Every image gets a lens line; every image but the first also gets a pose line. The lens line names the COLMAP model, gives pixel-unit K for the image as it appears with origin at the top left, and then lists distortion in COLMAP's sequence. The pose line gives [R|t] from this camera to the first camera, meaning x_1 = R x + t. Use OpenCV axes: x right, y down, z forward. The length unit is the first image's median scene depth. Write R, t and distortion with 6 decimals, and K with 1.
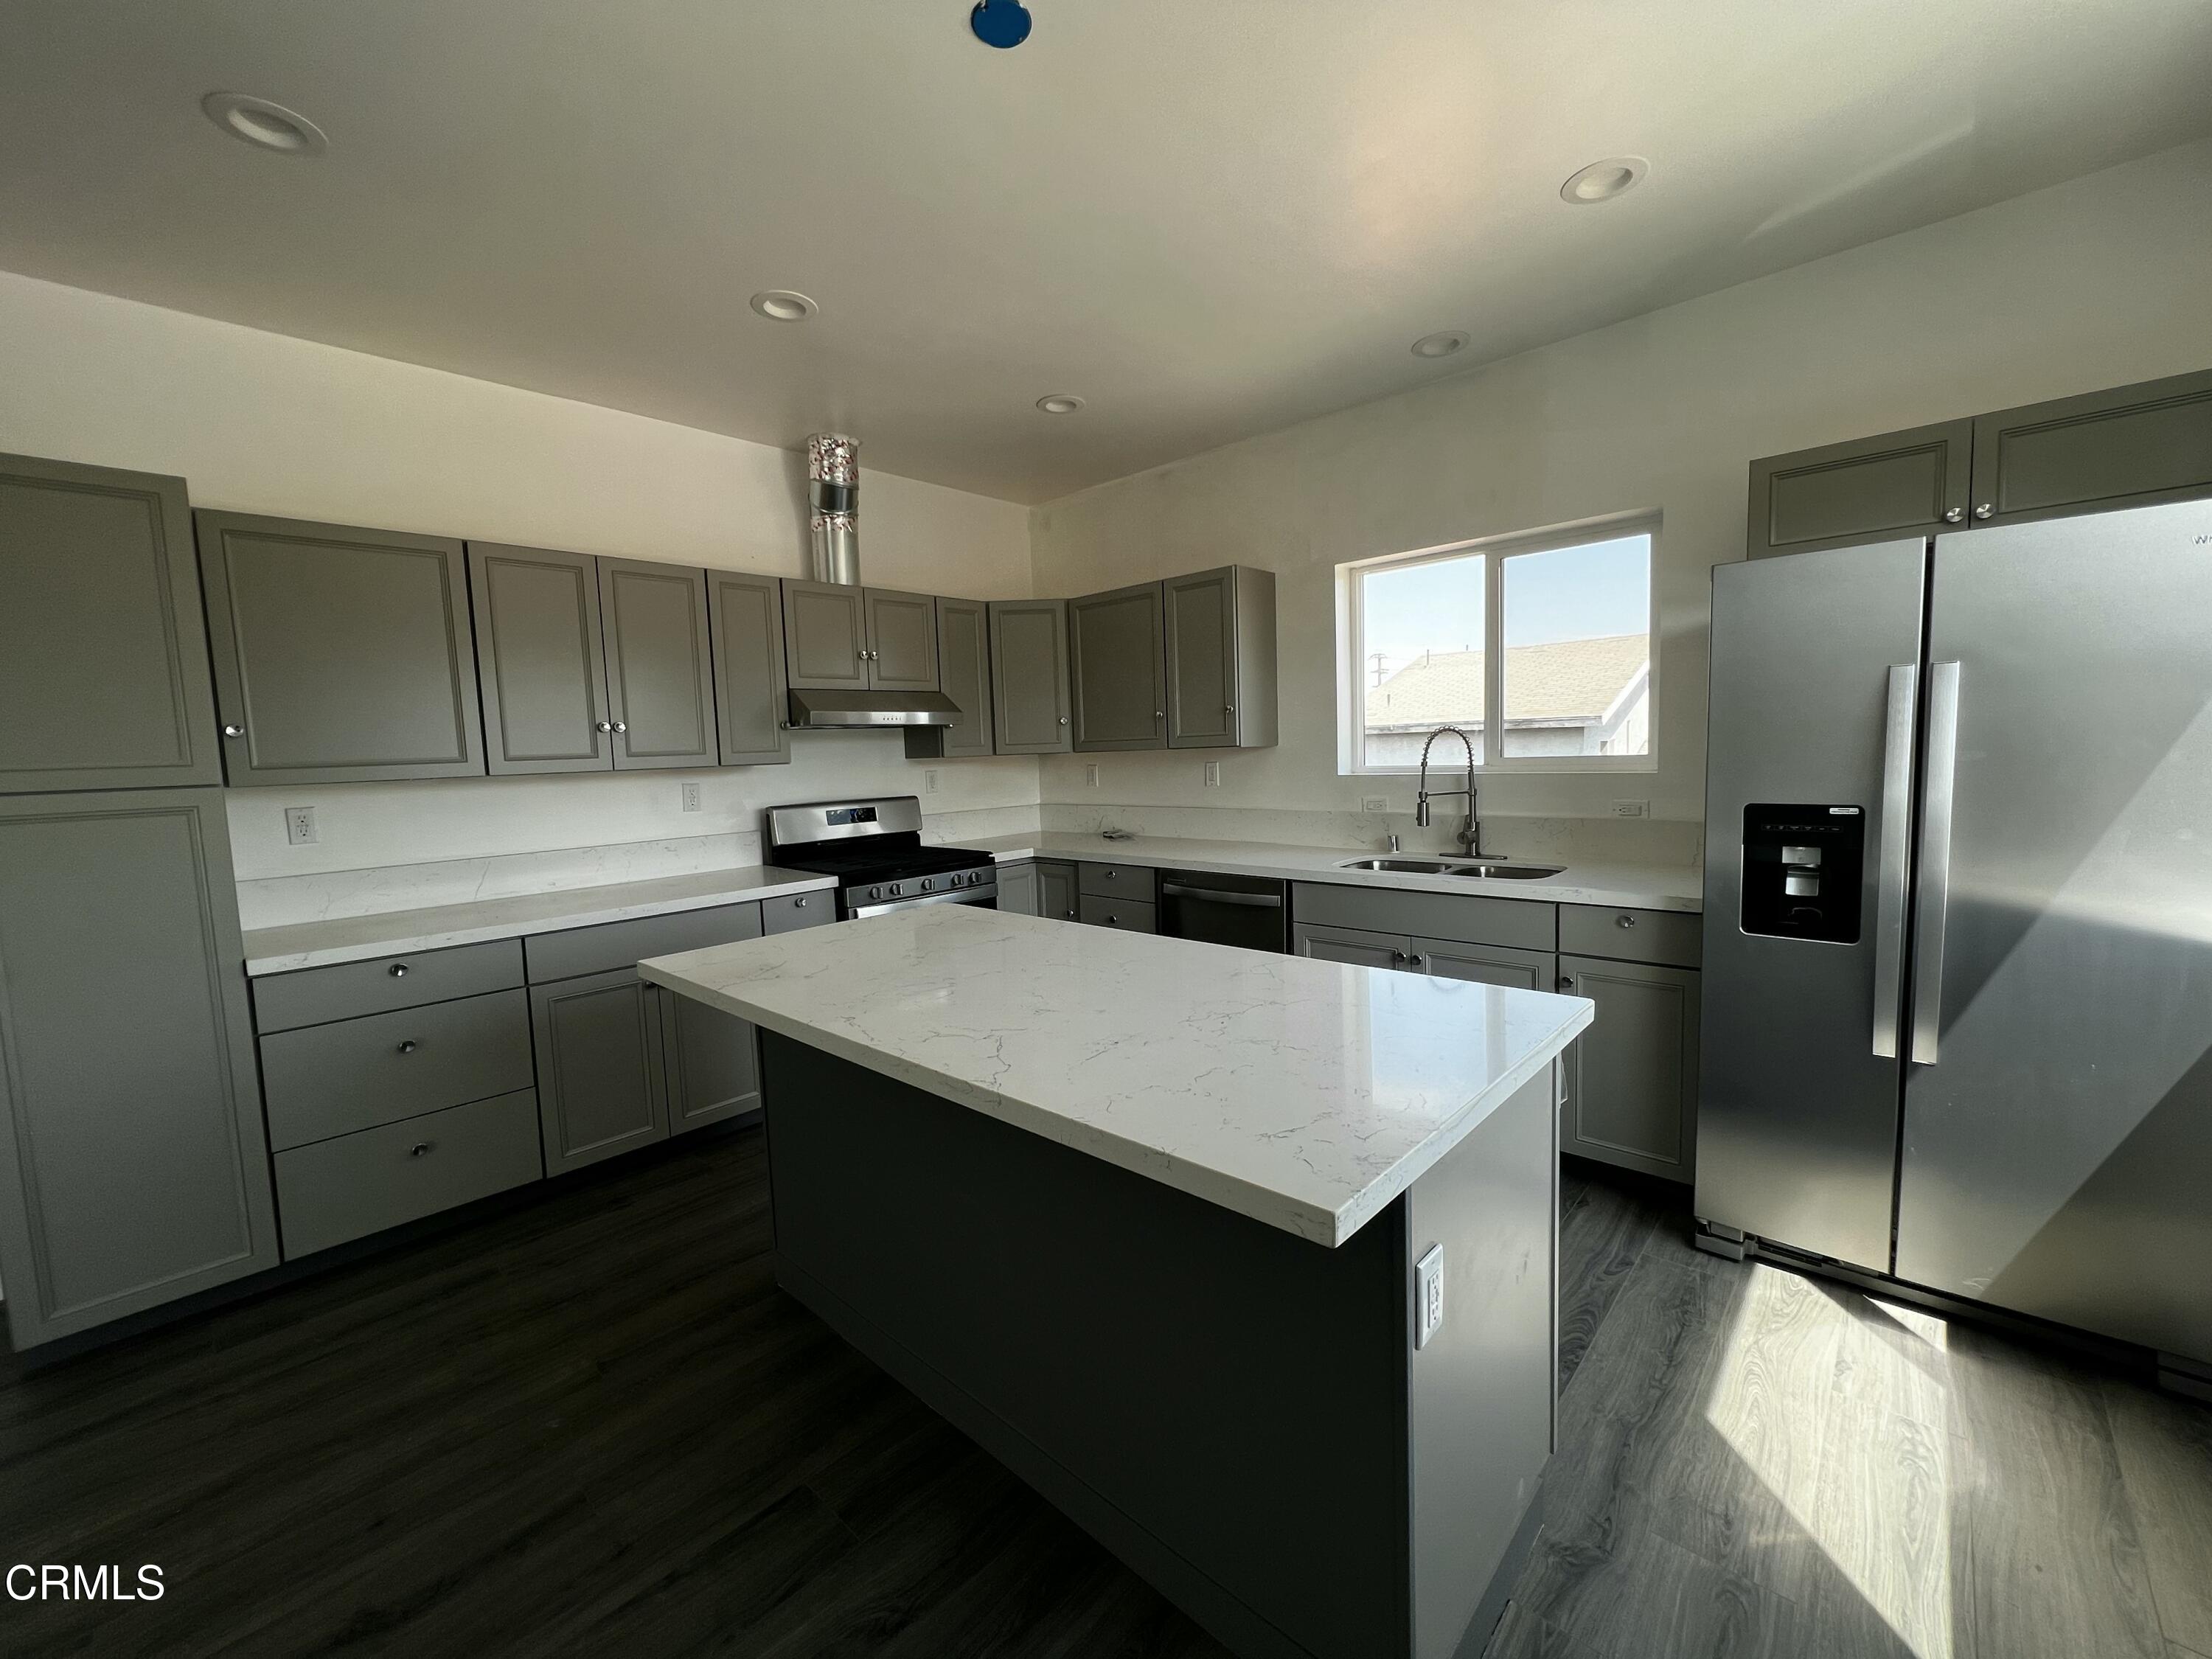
lens RADIAL K [[877.8, 0, 1106.0], [0, 877.8, 829.5], [0, 0, 1]] dist [-0.005761, -0.000054]
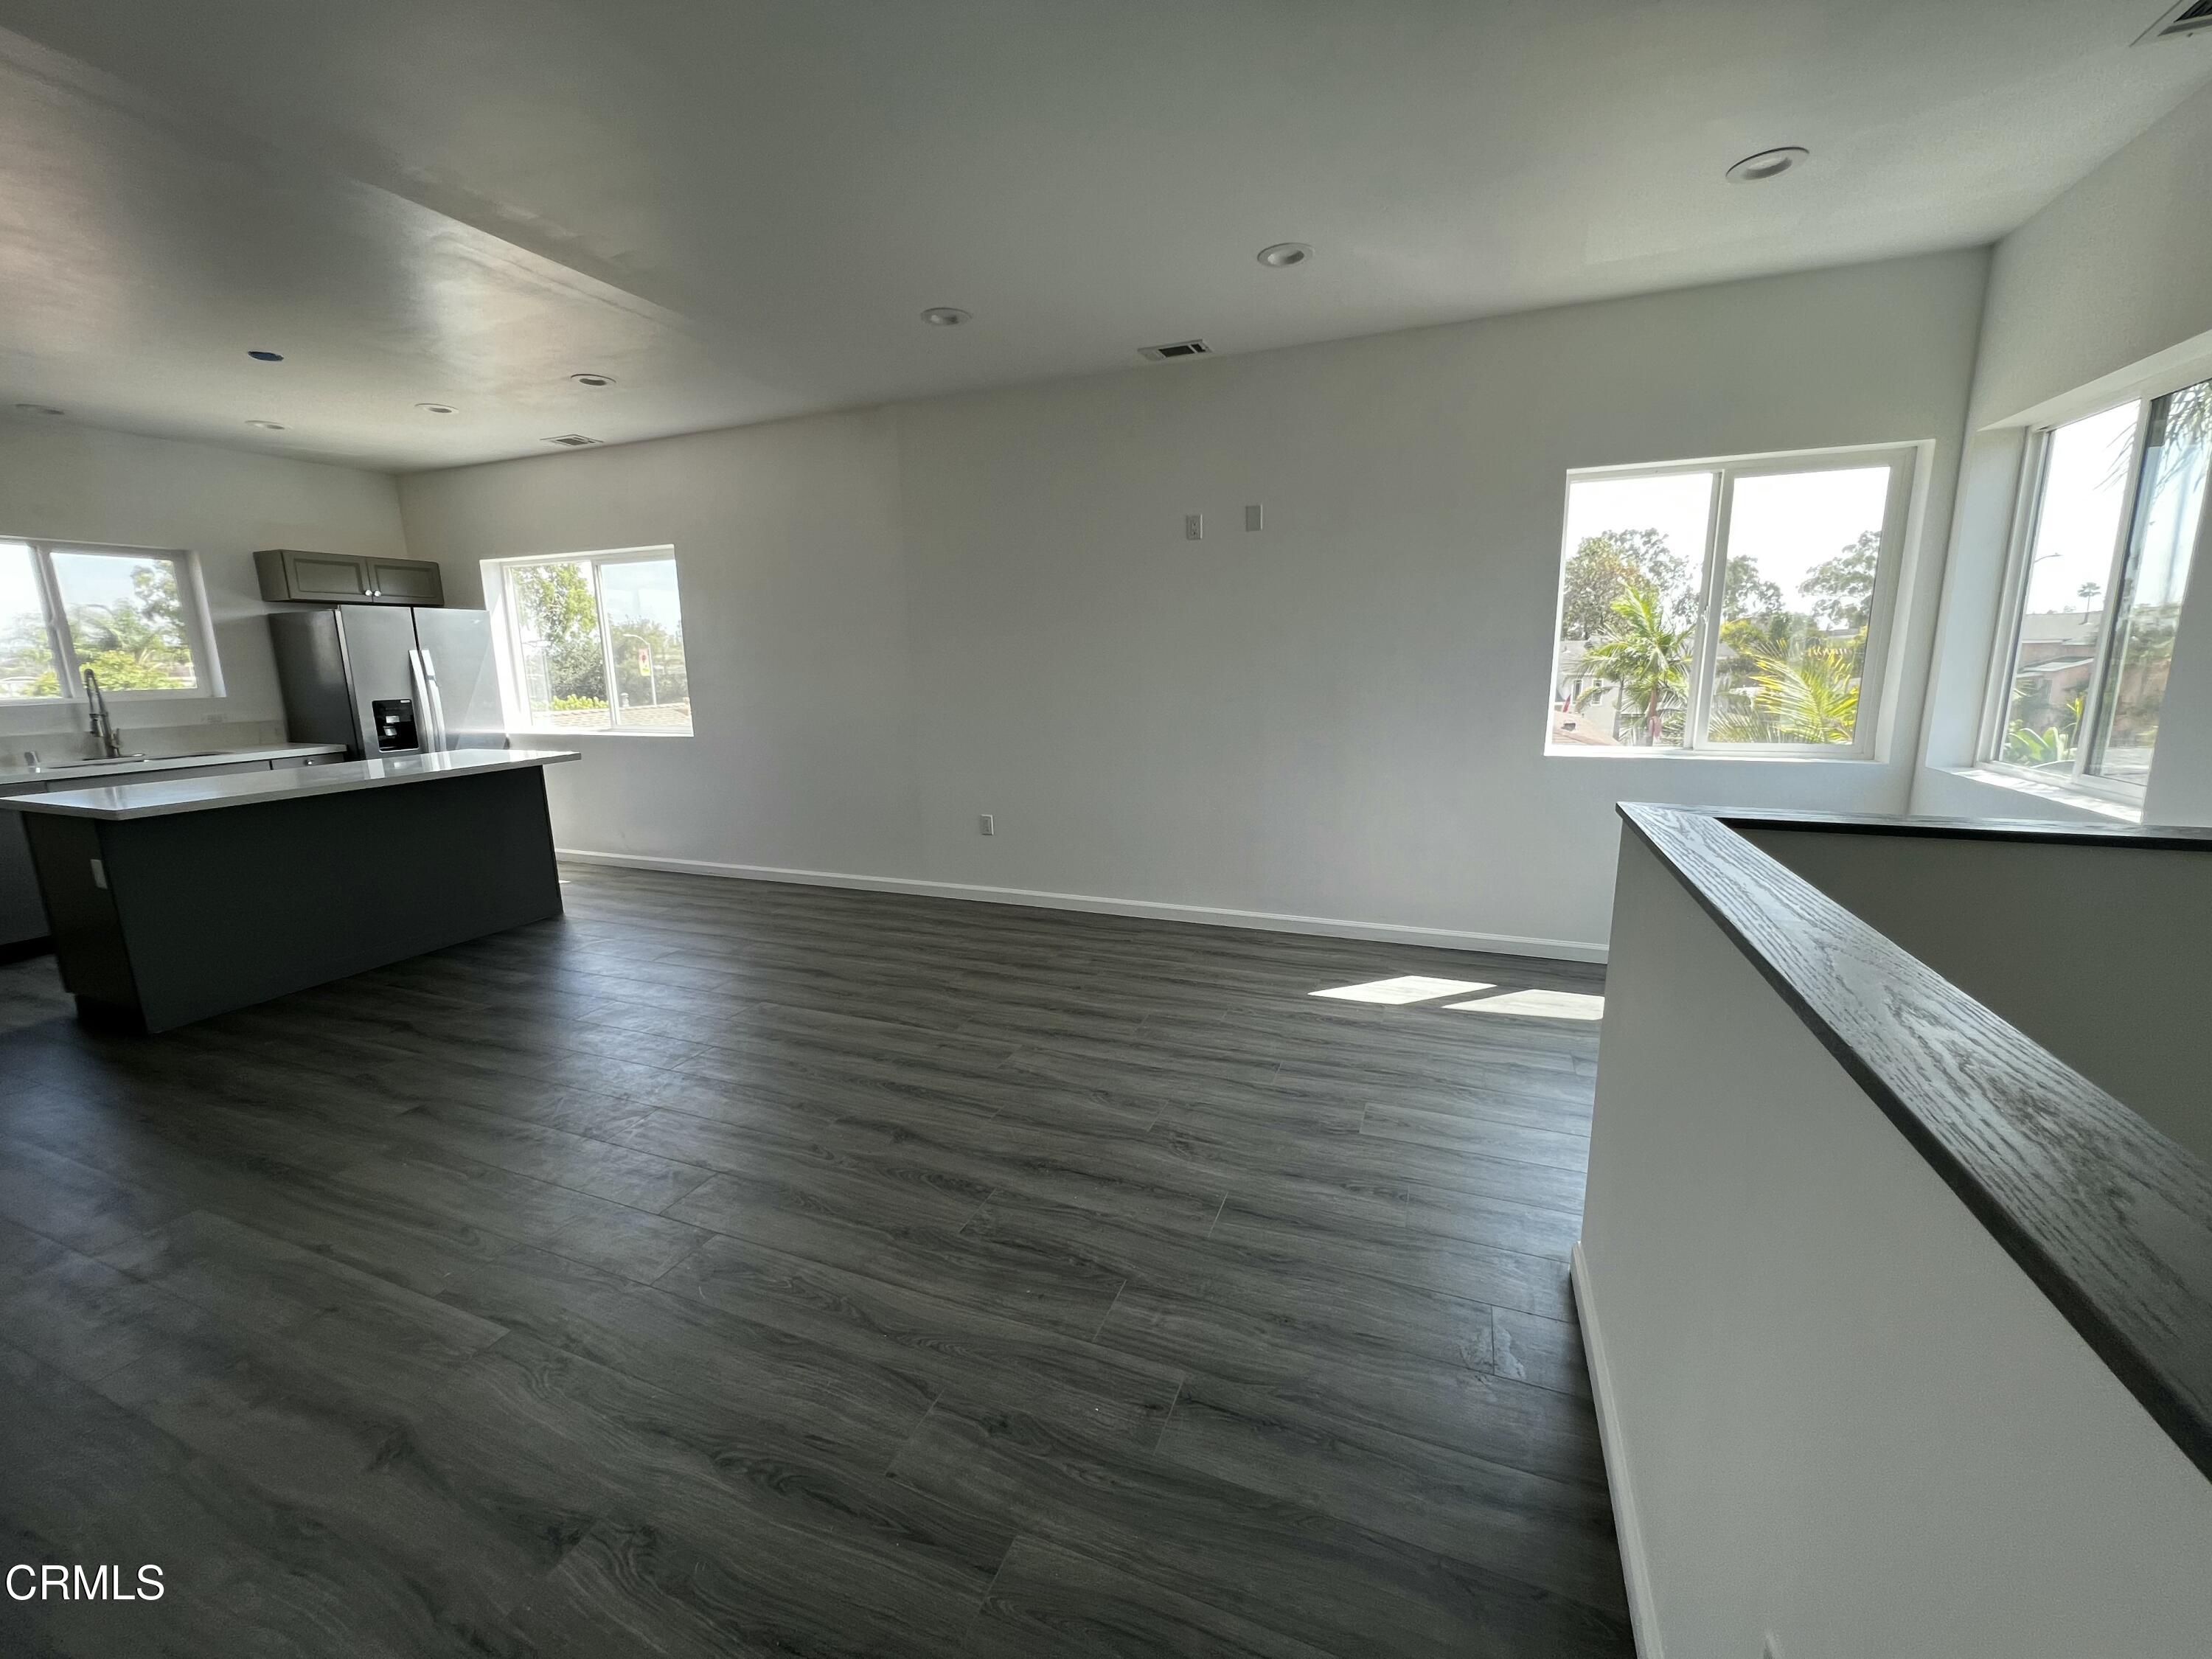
lens RADIAL K [[887.9, 0, 1102.8], [0, 887.9, 824.8], [0, 0, 1]] dist [-0.000730, -0.000401]
pose [[-0.359998, -0.137195, 0.922811, -1.531014], [0.115831, 0.974903, 0.190126, 0.048706], [-0.925735, 0.175335, -0.335071, -0.029204]]
